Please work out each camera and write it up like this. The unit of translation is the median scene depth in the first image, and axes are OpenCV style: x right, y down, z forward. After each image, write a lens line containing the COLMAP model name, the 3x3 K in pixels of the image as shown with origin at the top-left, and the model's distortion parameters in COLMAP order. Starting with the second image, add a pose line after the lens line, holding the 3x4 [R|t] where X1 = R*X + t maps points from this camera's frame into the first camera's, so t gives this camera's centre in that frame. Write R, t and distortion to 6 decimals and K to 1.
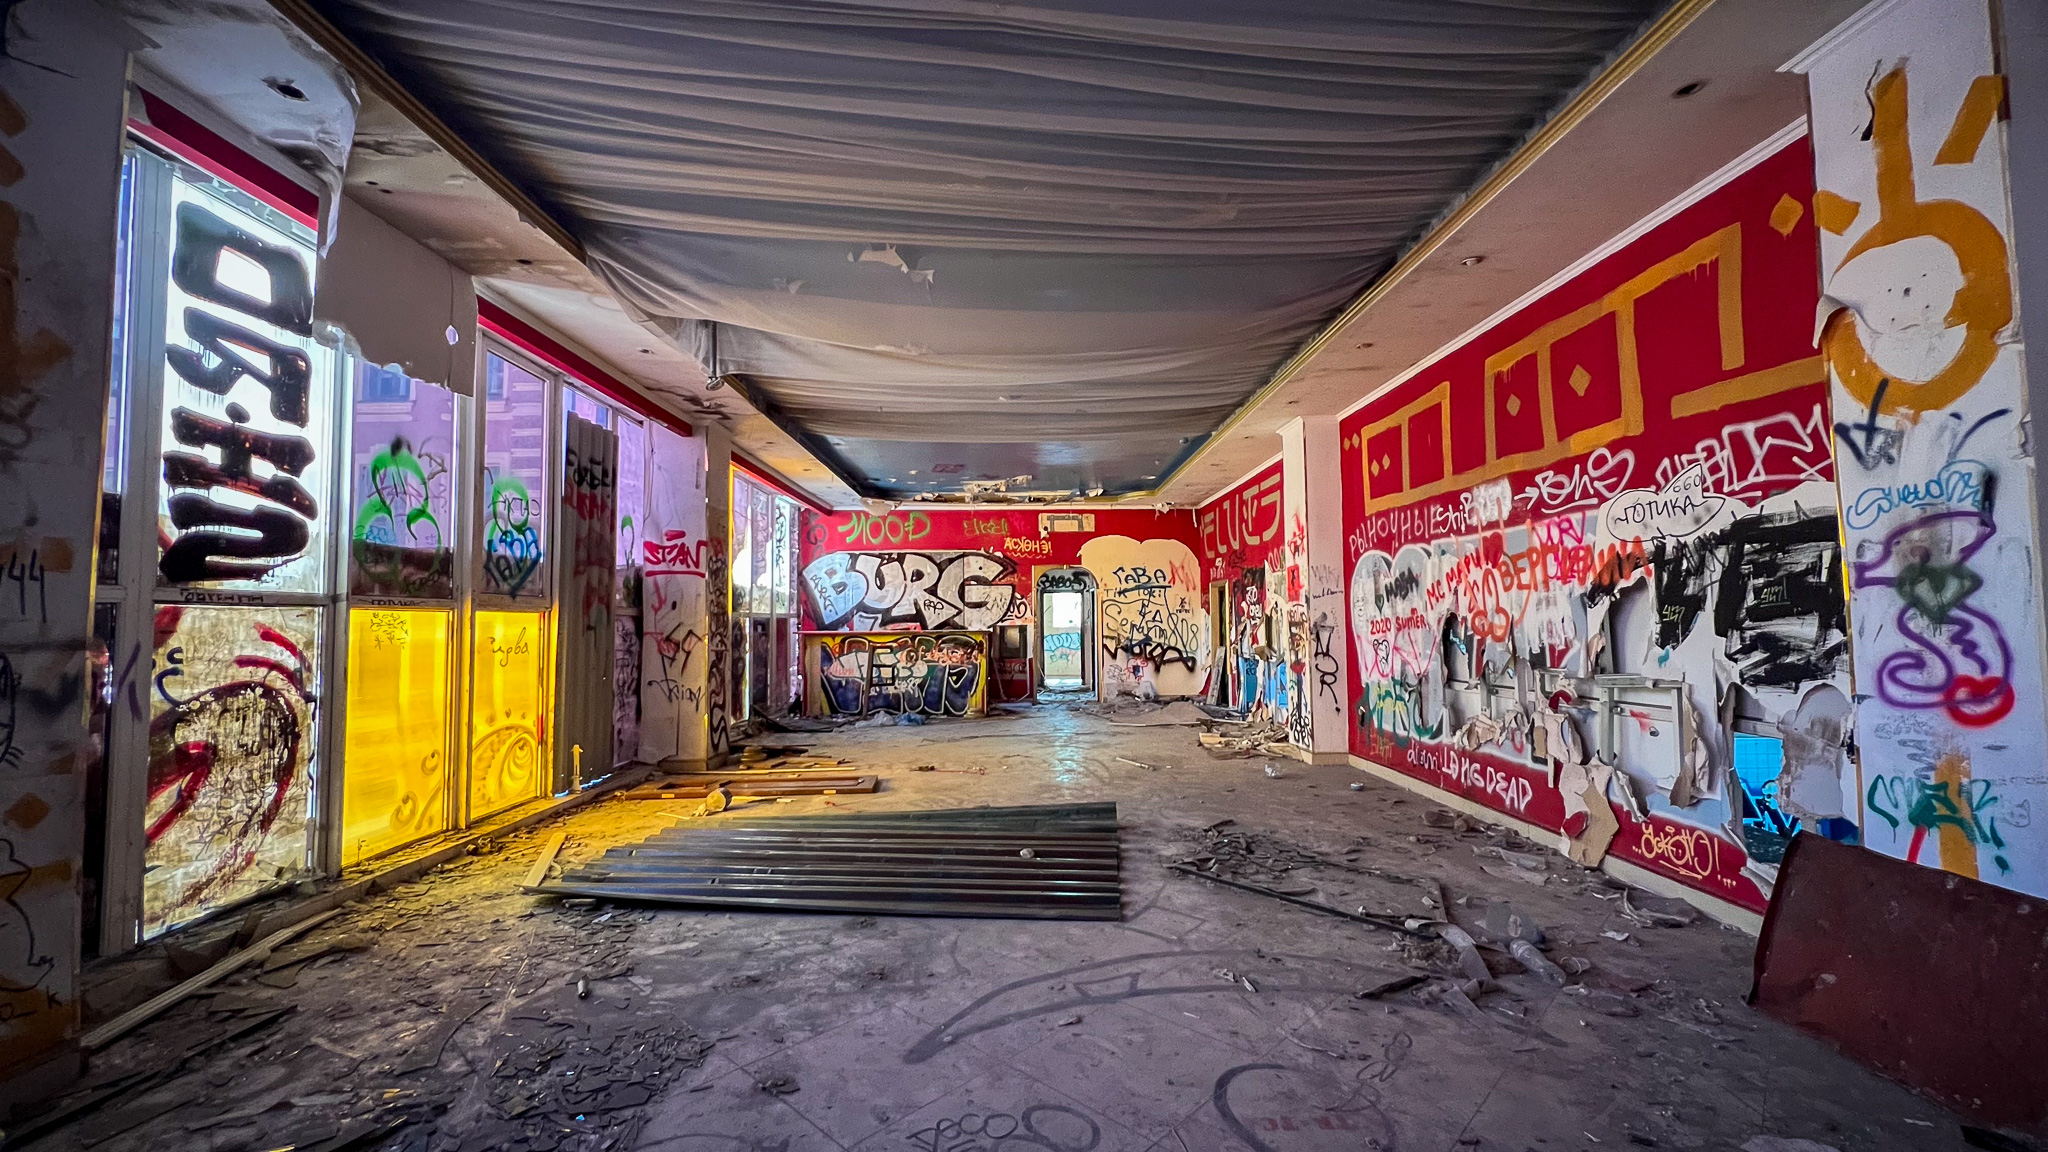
lens RADIAL K [[819.5, 0, 1021.1], [0, 819.5, 581.6], [0, 0, 1]] dist [-0.001904, 0.000366]
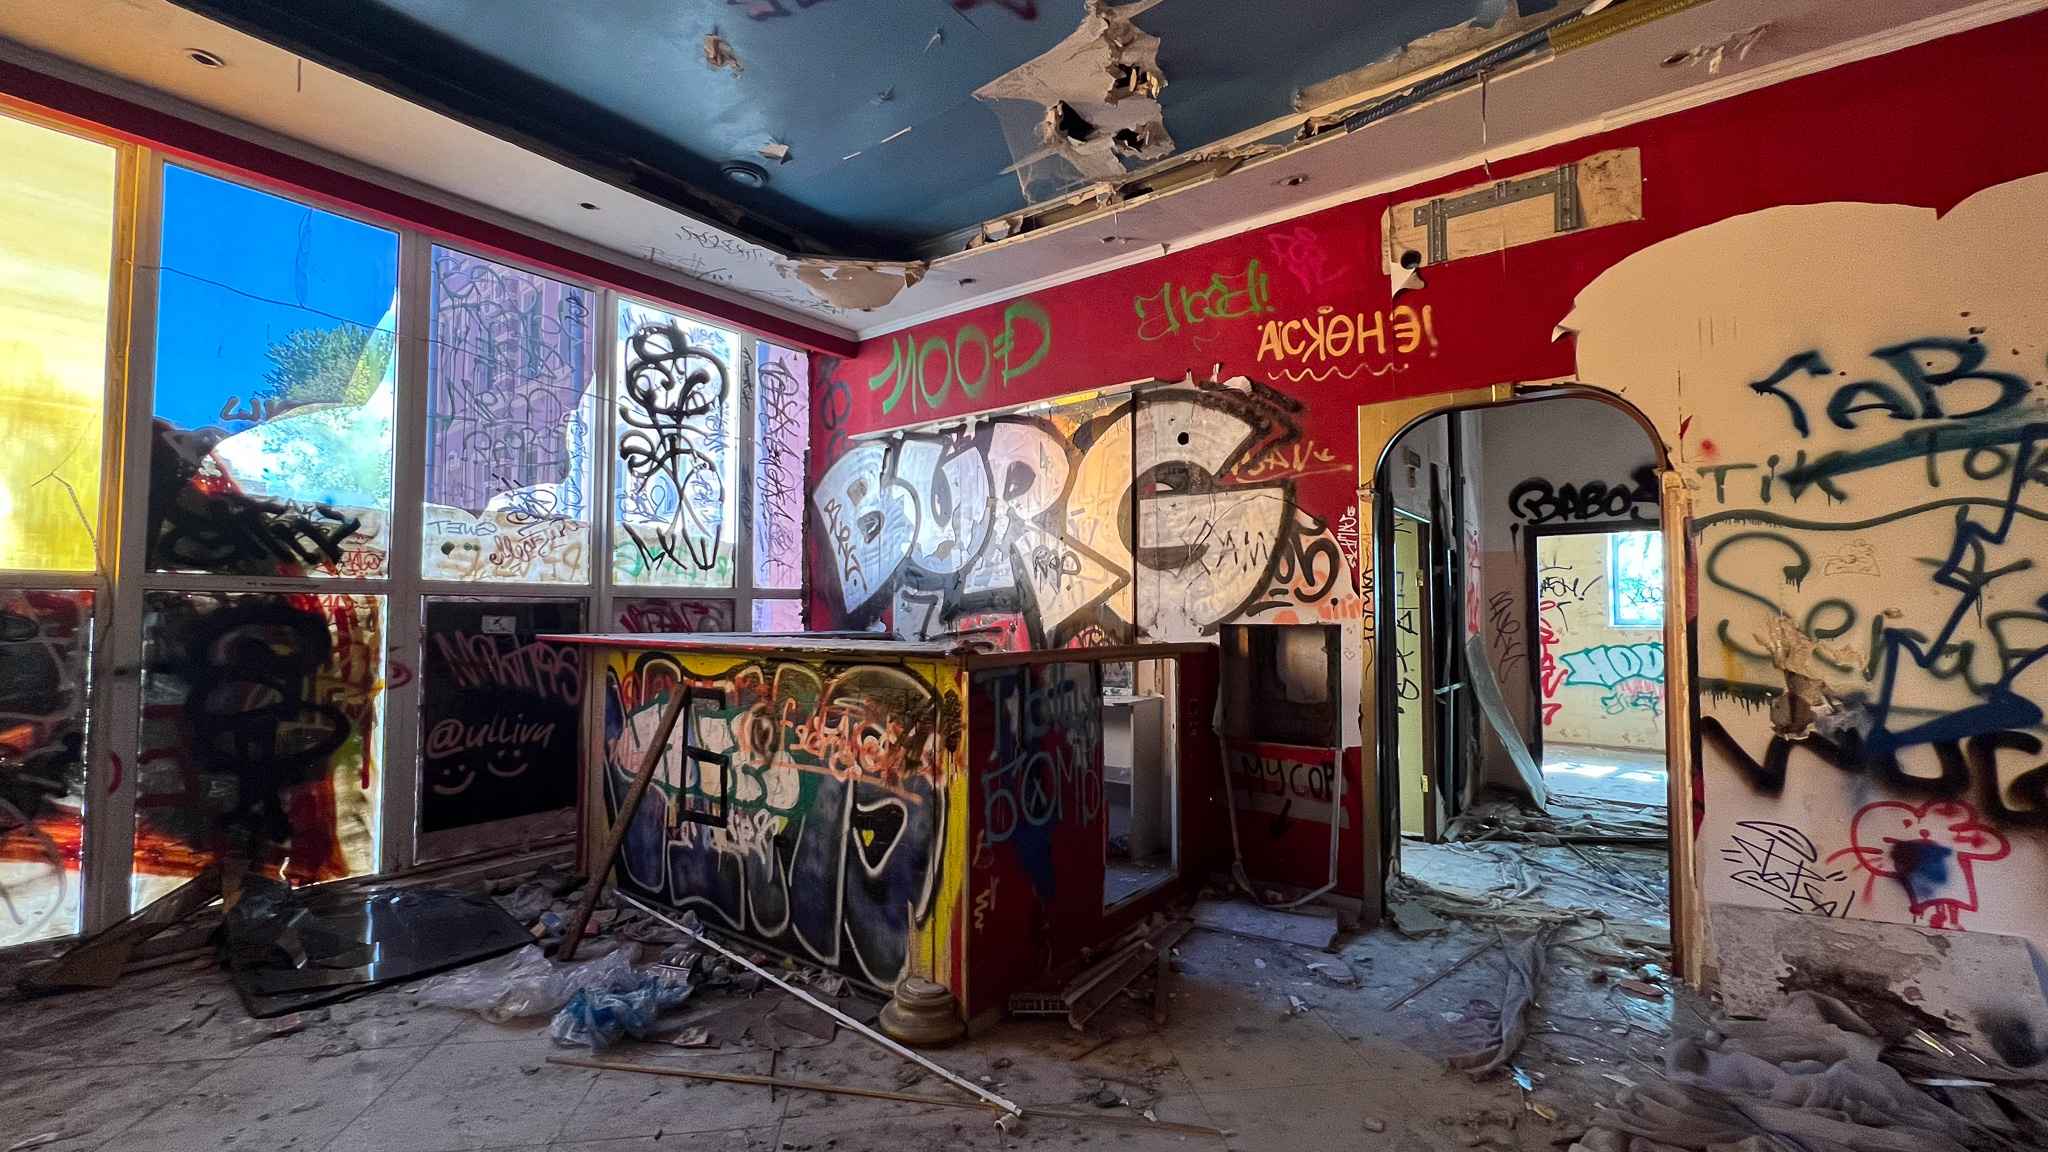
lens RADIAL K [[819.5, 0, 1041.4], [0, 819.5, 582.2], [0, 0, 1]] dist [-0.001904, 0.000366]
pose [[0.784754, -0.013965, -0.619651, 0.205919], [0.022445, 0.999731, 0.005895, 0.072940], [0.619401, -0.018535, 0.784856, 1.512148]]
